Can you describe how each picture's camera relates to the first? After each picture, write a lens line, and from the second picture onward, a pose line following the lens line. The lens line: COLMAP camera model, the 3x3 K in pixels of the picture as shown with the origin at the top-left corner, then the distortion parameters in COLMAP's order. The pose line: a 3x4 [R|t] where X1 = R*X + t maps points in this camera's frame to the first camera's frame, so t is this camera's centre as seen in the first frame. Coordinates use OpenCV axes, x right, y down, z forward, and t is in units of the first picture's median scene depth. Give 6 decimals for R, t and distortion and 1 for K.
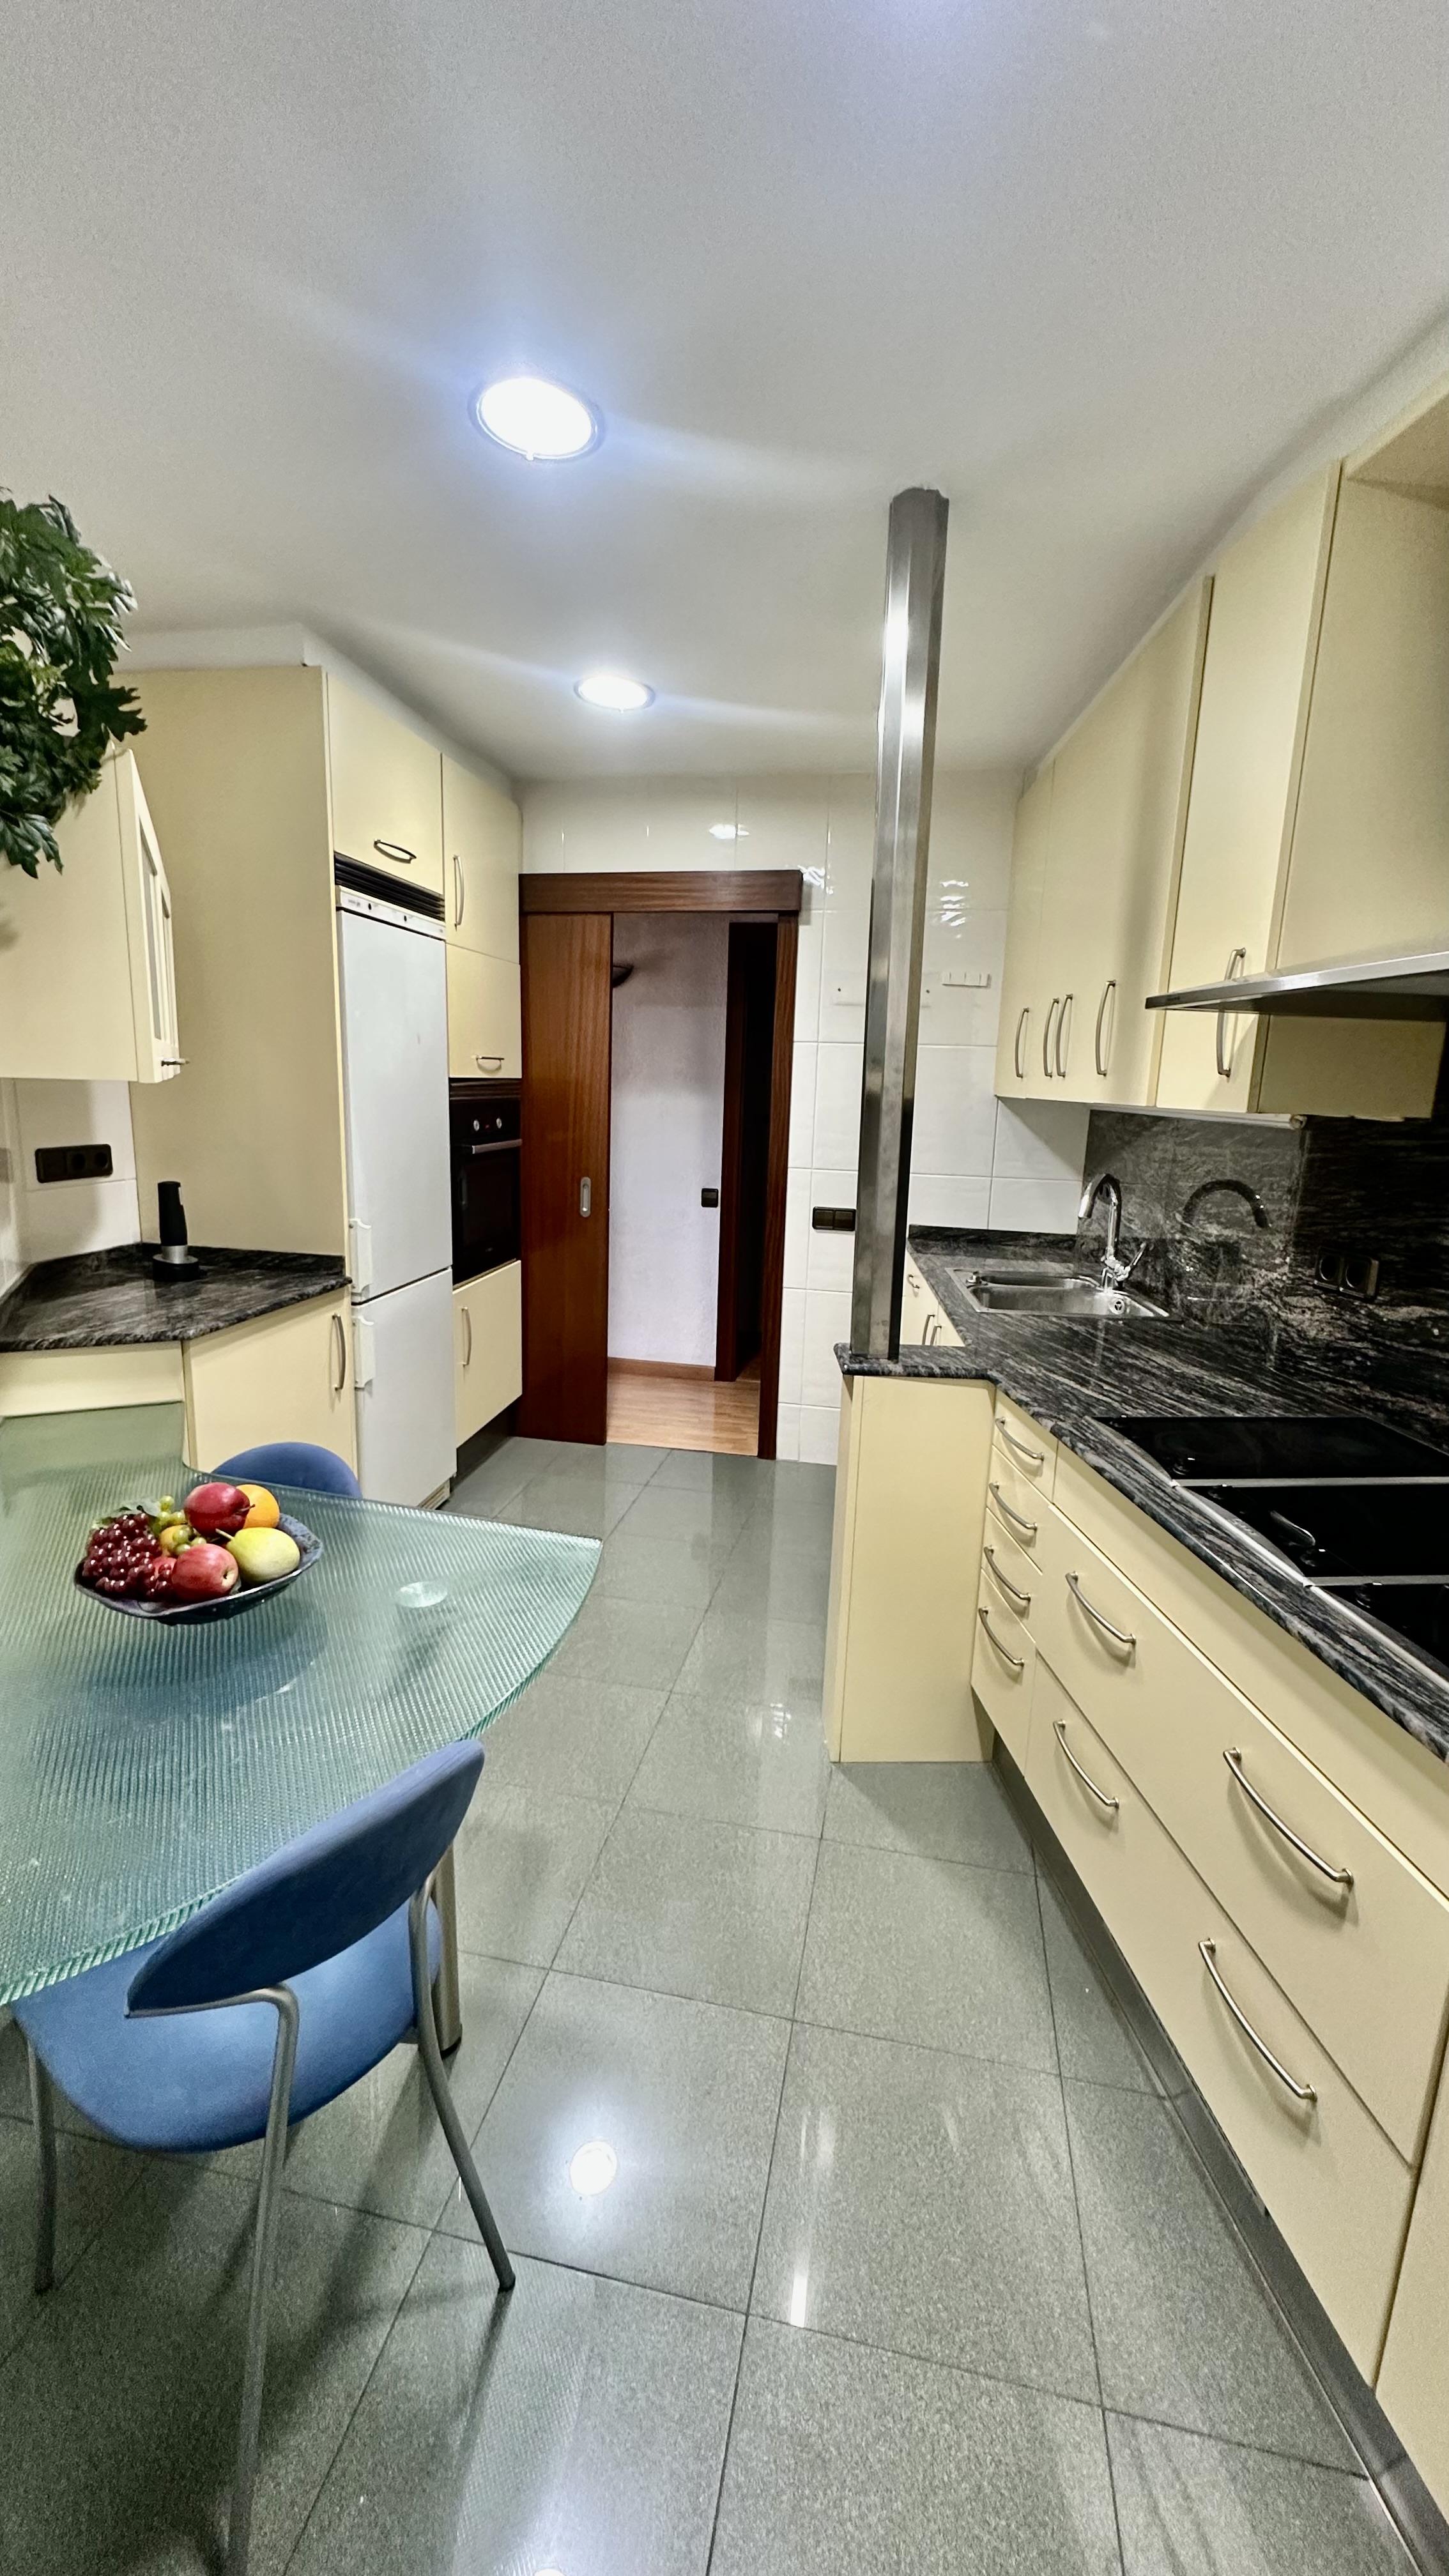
lens RADIAL K [[1027.0, 0, 723.7], [0, 1027.0, 1285.9], [0, 0, 1]] dist [-0.003570, 0.000895]
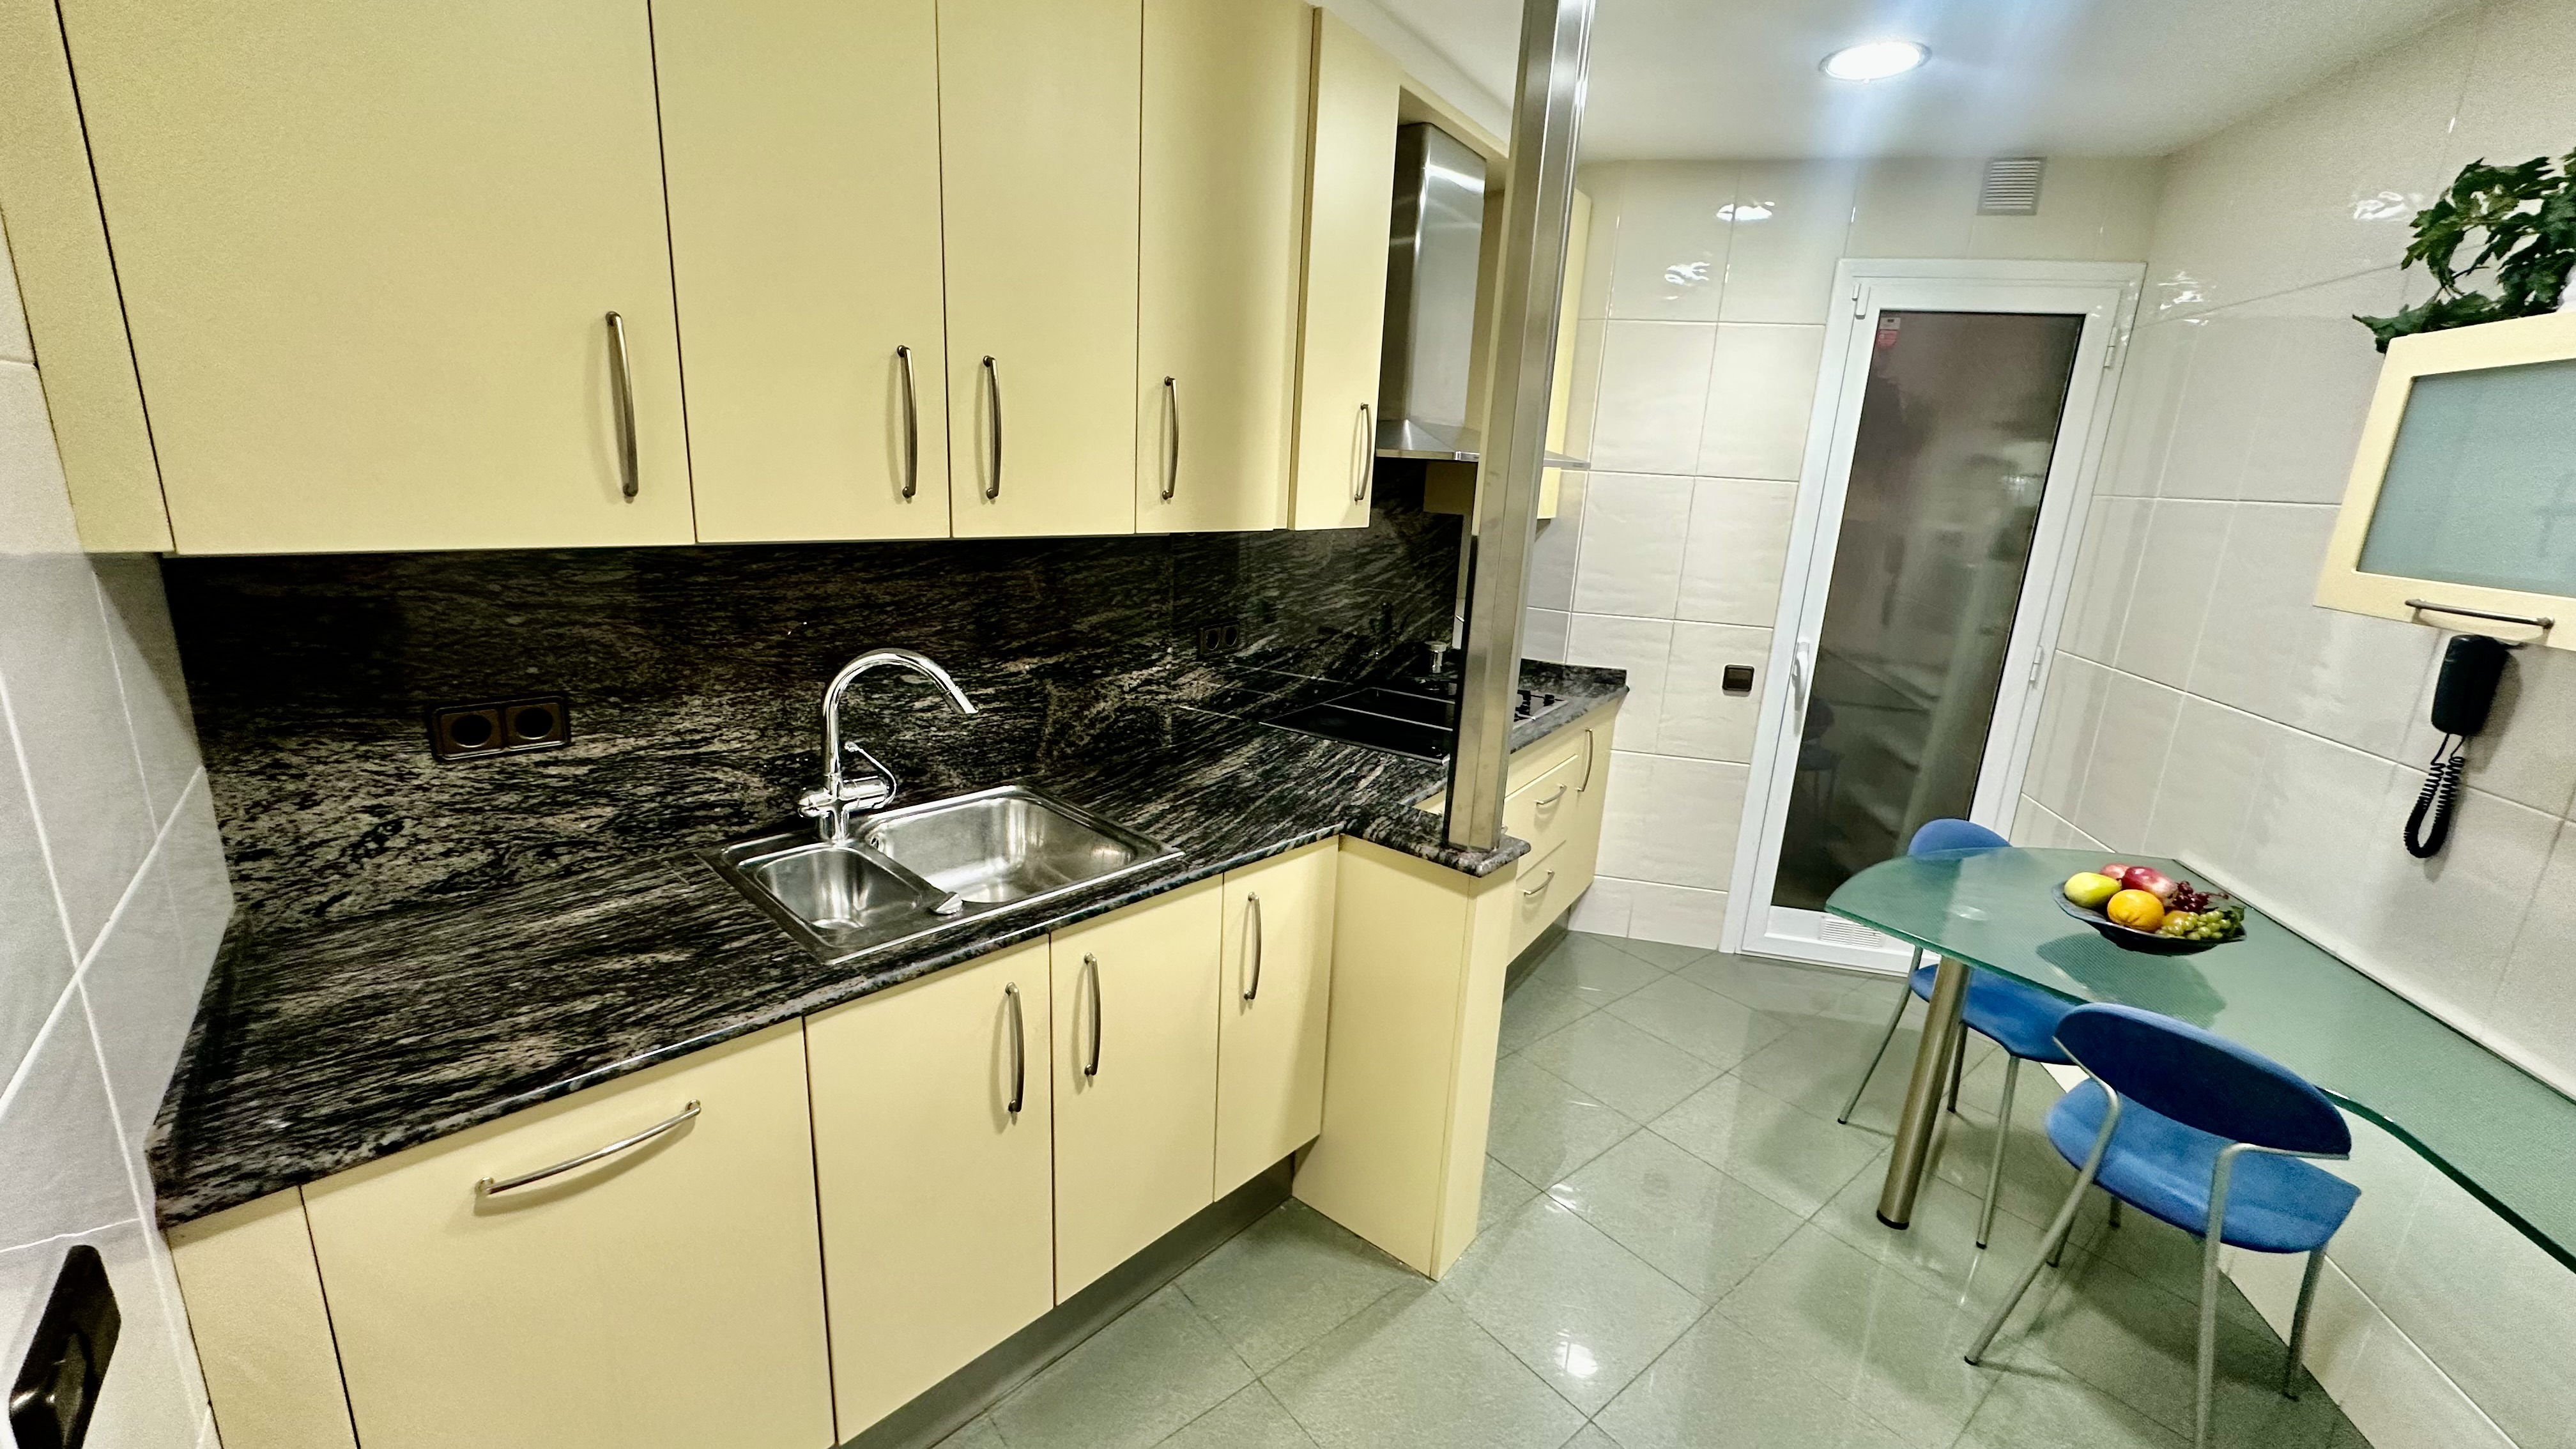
lens RADIAL K [[1027.0, 0, 1282.7], [0, 1027.0, 728.7], [0, 0, 1]] dist [-0.003570, 0.000895]
pose [[-0.764900, -0.239284, 0.598057, -0.264919], [0.048170, 0.904596, 0.423540, -0.452139], [-0.642346, 0.352774, -0.680399, 1.842034]]
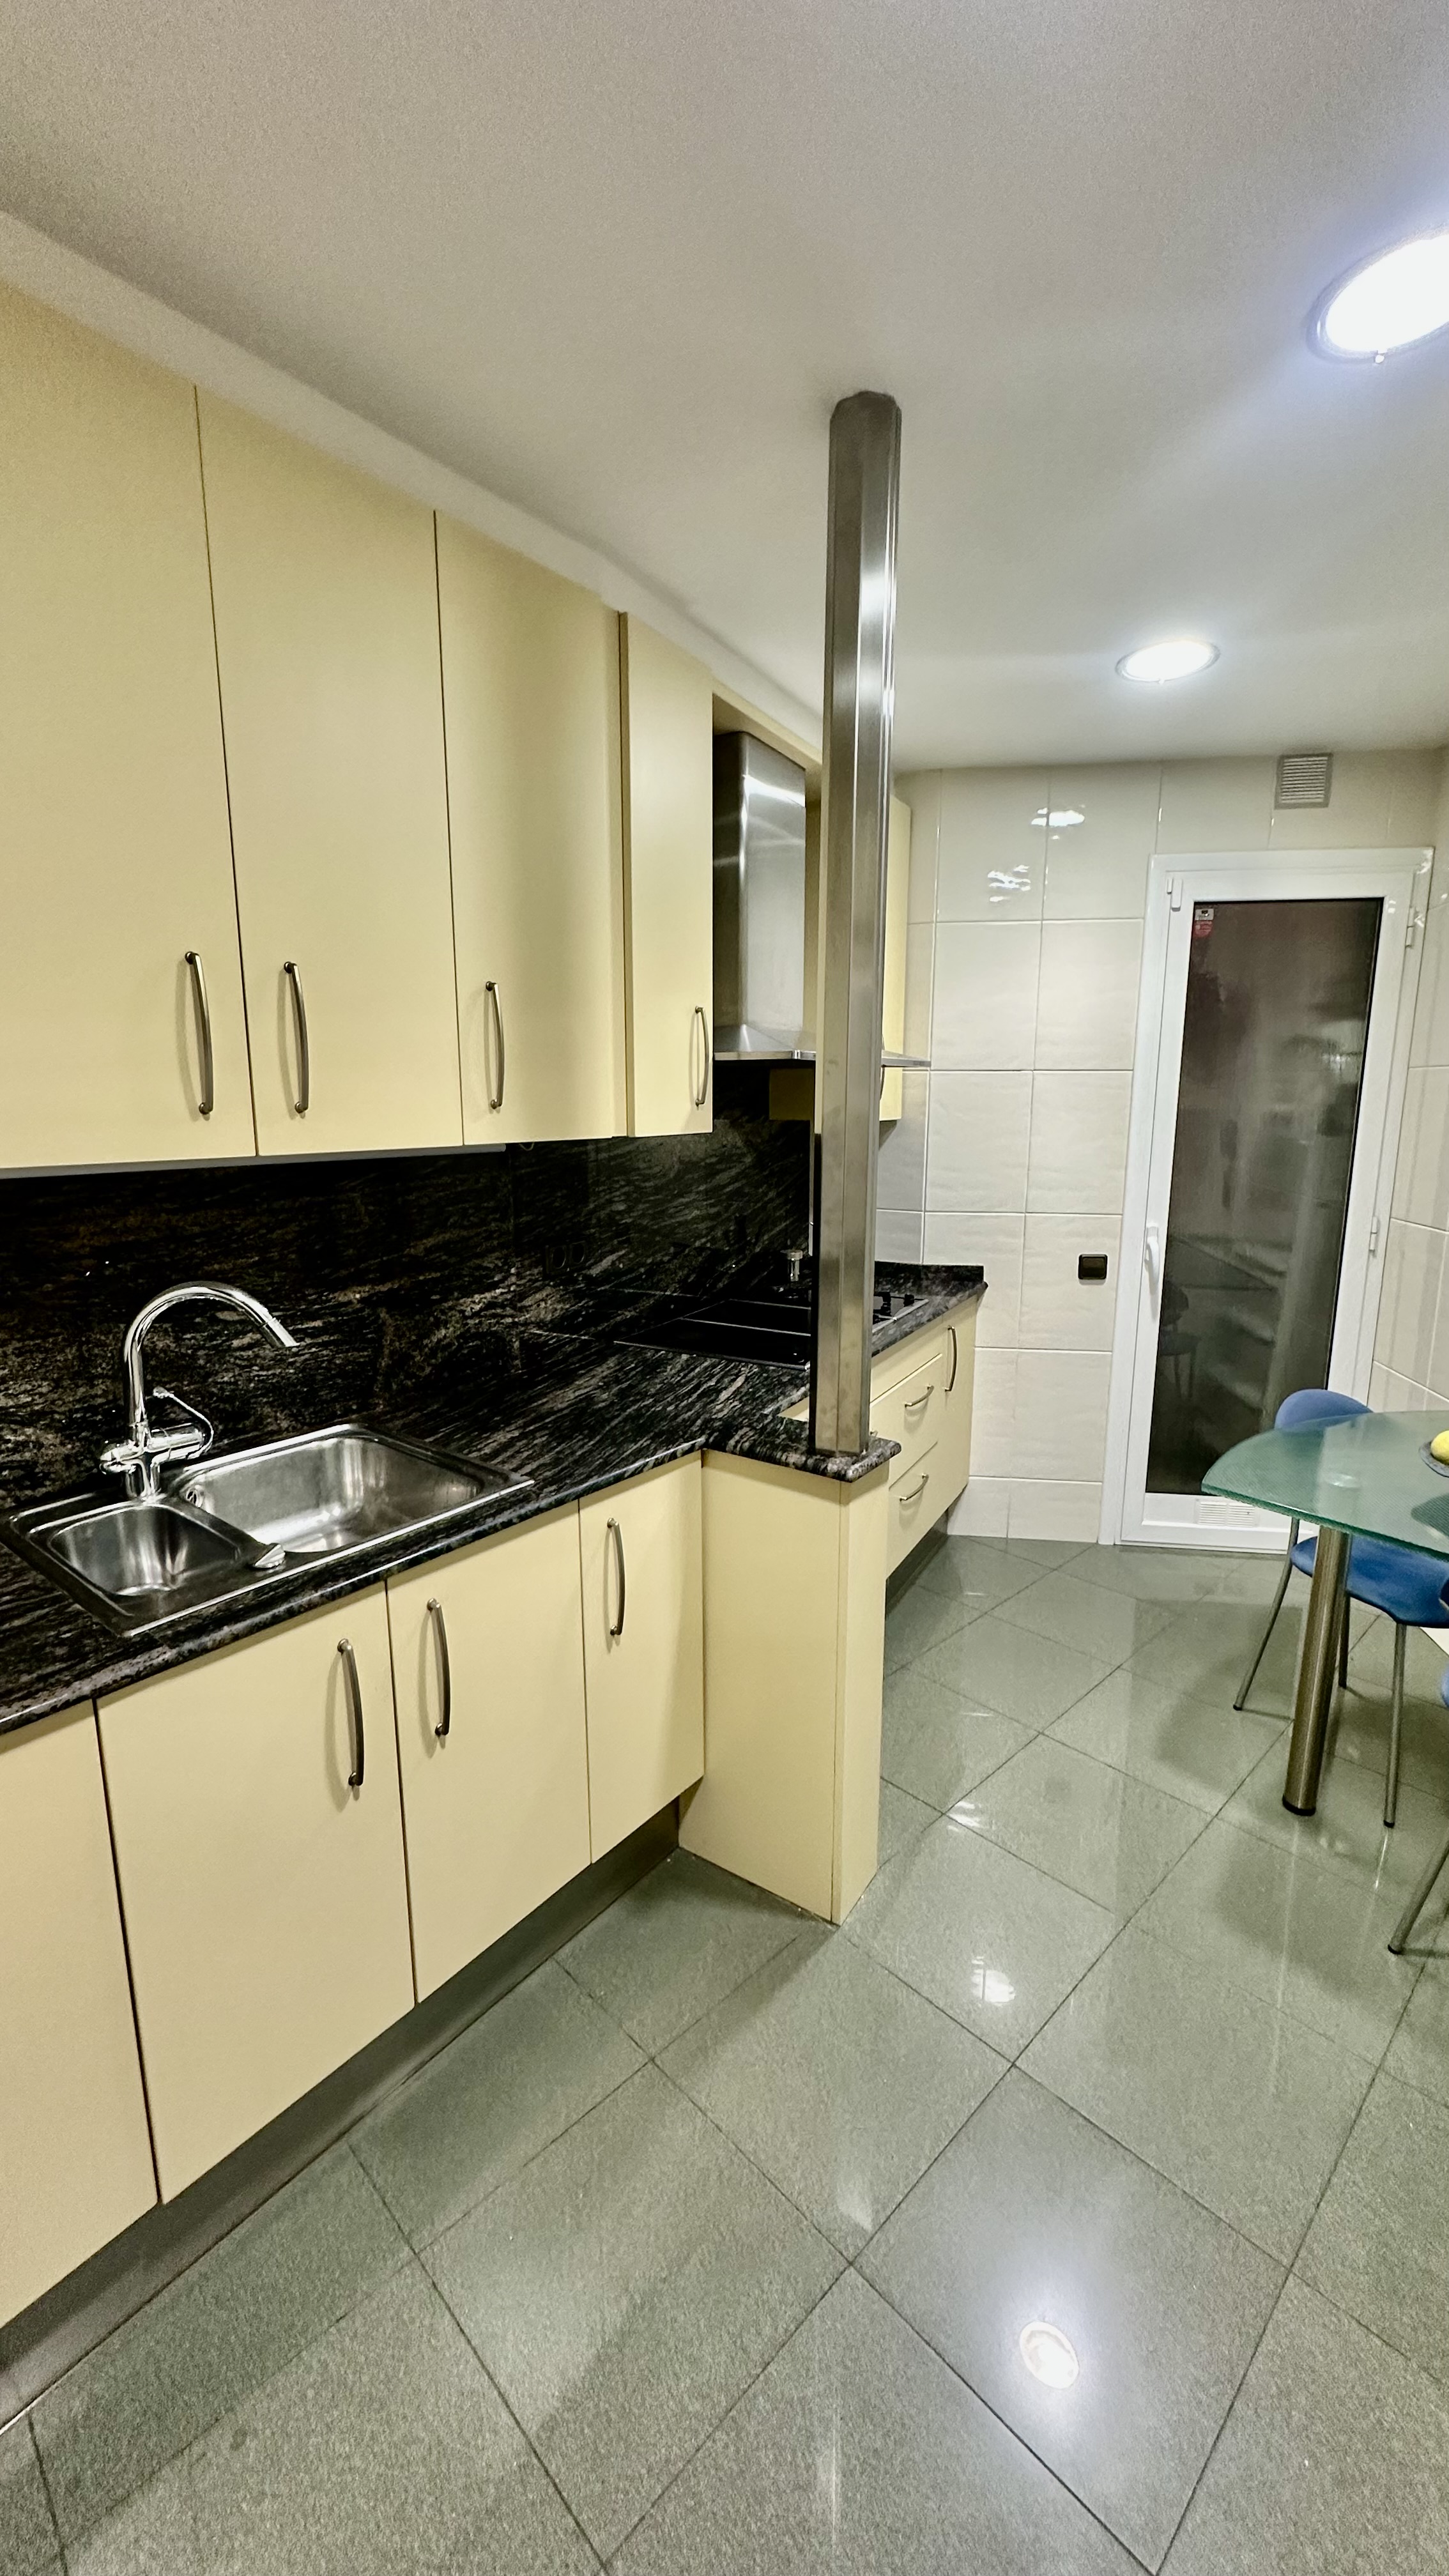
lens RADIAL K [[1027.0, 0, 722.9], [0, 1027.0, 1289.4], [0, 0, 1]] dist [-0.003570, 0.000895]
pose [[-0.819336, -0.148933, 0.553630, -0.252314], [0.081560, 0.925568, 0.369692, -0.417362], [-0.567482, 0.348056, -0.746204, 1.805874]]
